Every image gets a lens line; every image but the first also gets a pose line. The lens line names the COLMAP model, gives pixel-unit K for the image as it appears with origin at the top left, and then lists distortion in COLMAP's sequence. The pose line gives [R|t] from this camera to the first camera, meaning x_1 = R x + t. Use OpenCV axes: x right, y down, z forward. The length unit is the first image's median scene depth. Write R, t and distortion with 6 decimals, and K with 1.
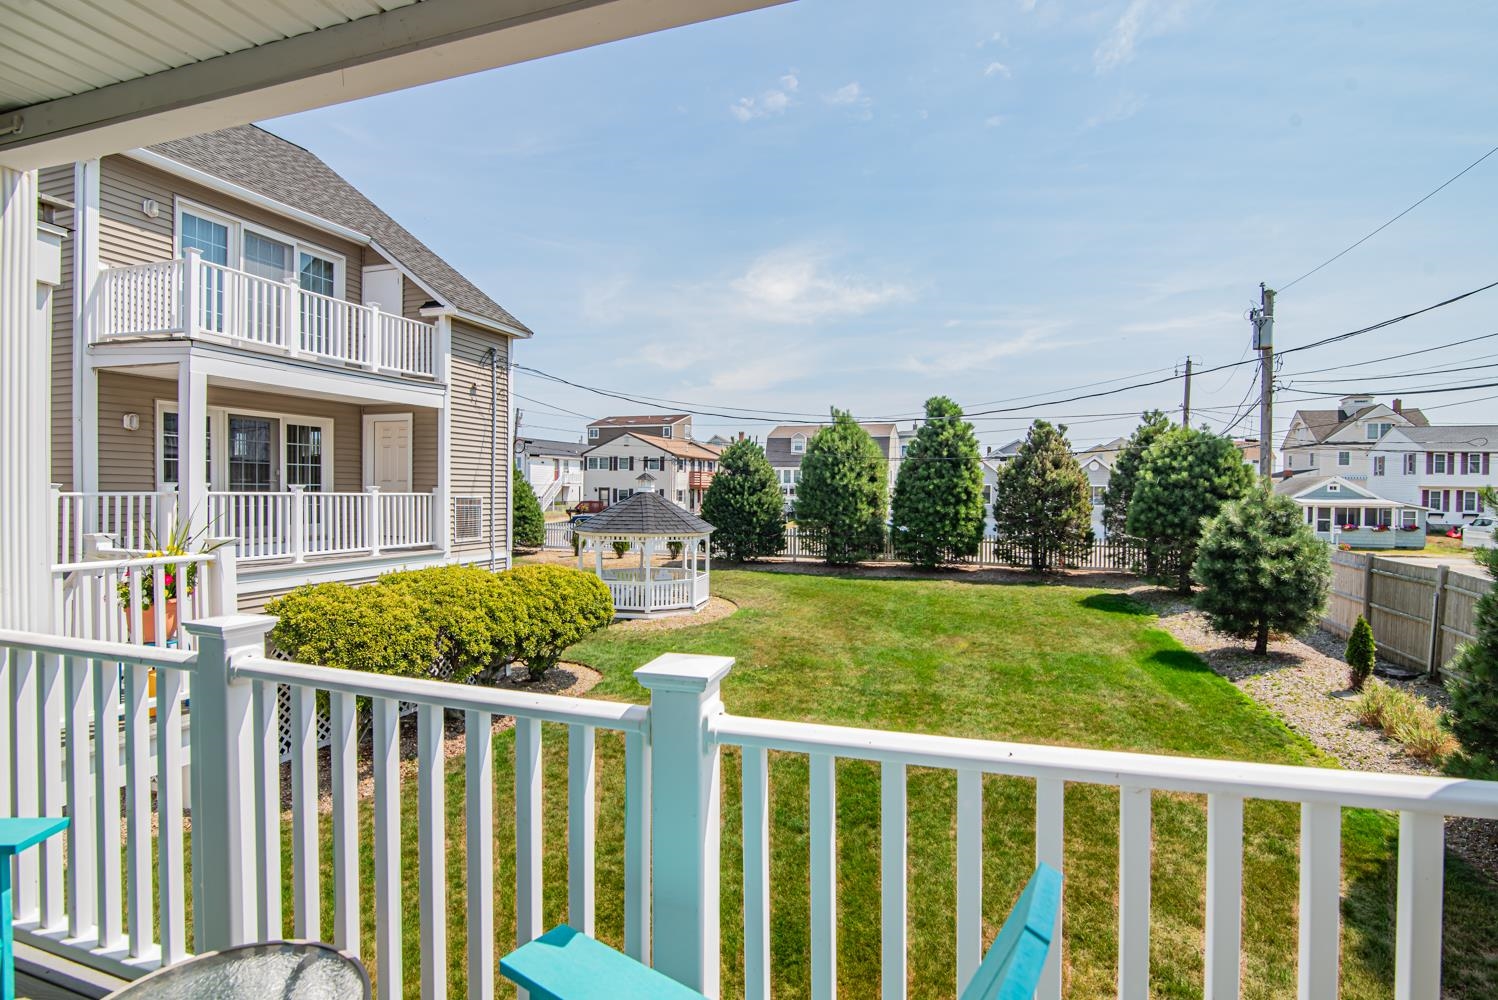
lens RADIAL K [[723.6, 0, 755.8], [0, 723.6, 501.1], [0, 0, 1]] dist [-0.016595, -0.000186]
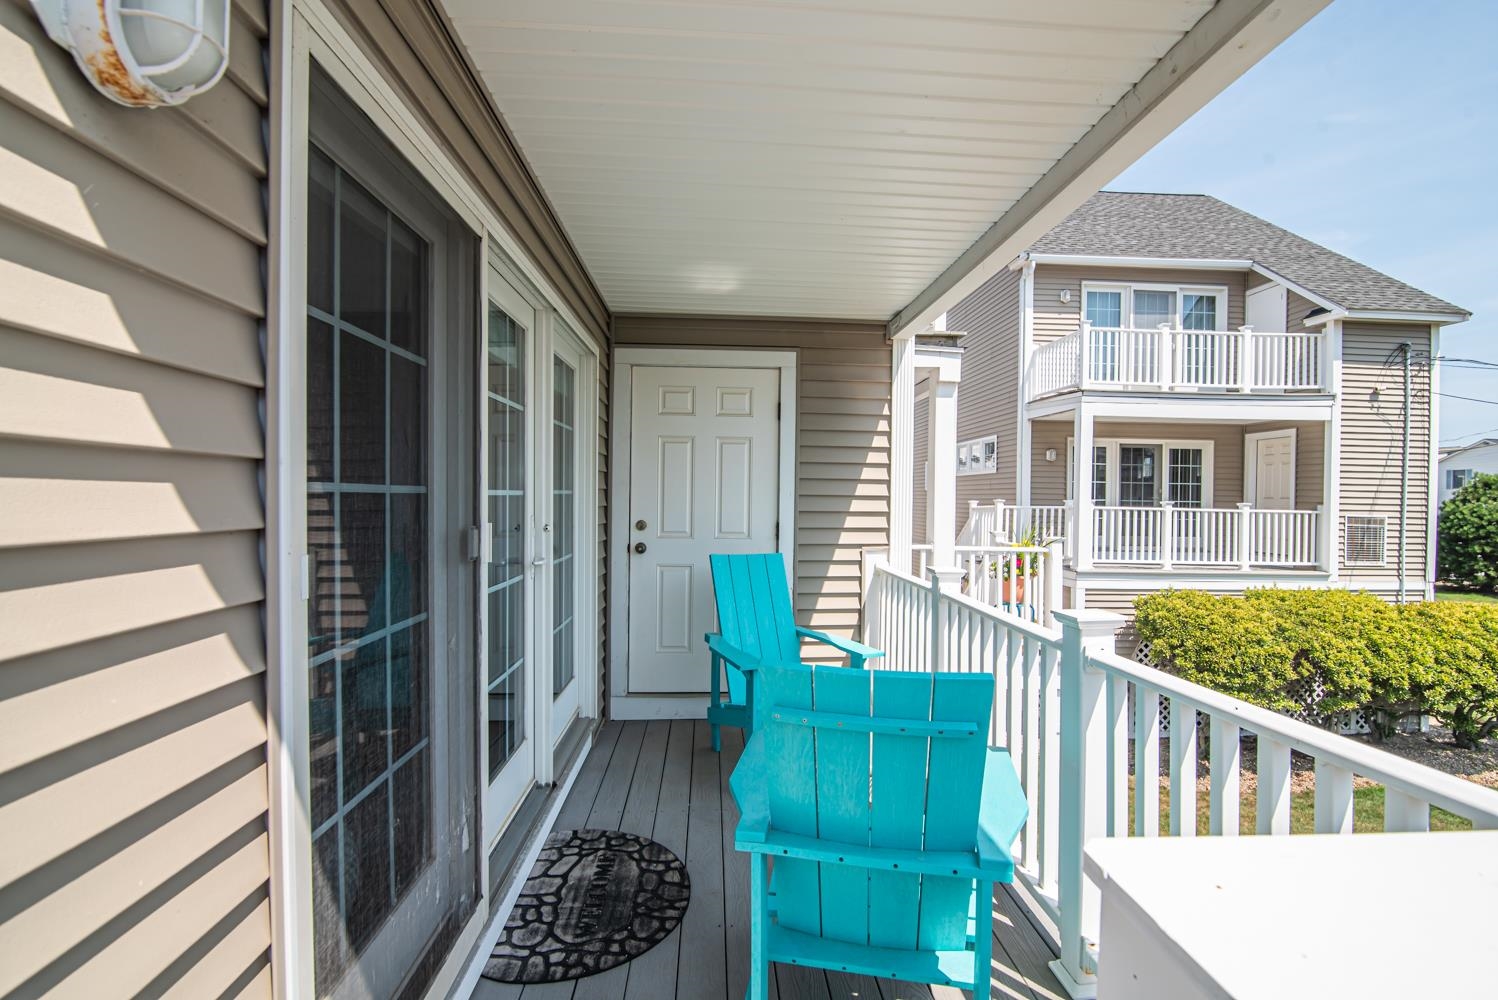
lens RADIAL K [[690.1, 0, 748.0], [0, 690.1, 507.8], [0, 0, 1]] dist [-0.015352, 0.000021]
pose [[0.373345, 0.012261, -0.927612, 0.110852], [-0.025524, 0.999670, 0.002941, 0.001280], [0.927341, 0.022578, 0.373535, -0.027552]]
